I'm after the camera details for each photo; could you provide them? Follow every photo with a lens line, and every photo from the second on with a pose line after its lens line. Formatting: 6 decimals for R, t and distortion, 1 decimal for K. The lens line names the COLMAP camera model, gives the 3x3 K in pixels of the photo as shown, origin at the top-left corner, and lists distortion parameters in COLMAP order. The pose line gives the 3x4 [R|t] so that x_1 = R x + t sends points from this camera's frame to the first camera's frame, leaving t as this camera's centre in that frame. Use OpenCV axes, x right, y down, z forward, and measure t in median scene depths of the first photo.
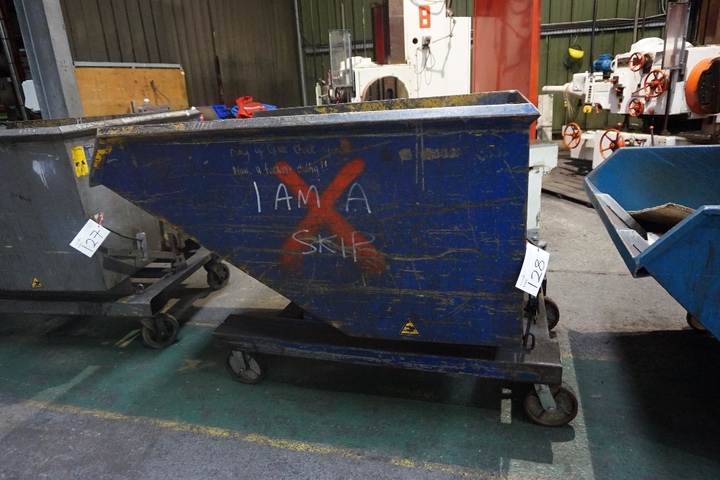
lens RADIAL K [[489.6, 0, 360.0], [0, 489.6, 240.0], [0, 0, 1]] dist [-0.048674, 0.047455]
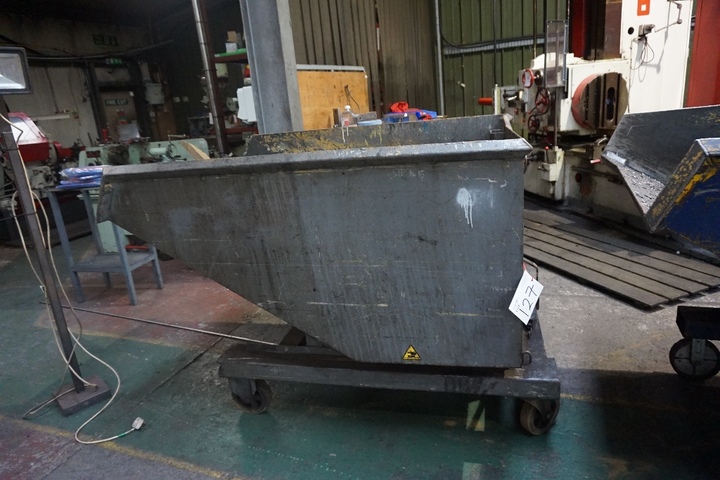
lens RADIAL K [[489.6, 0, 360.0], [0, 489.6, 240.0], [0, 0, 1]] dist [-0.048674, 0.047455]
pose [[0.995641, -0.006349, -0.093055, -0.323761], [0.005063, 0.999889, -0.014048, -0.034568], [0.093134, 0.013516, 0.995562, 0.123897]]
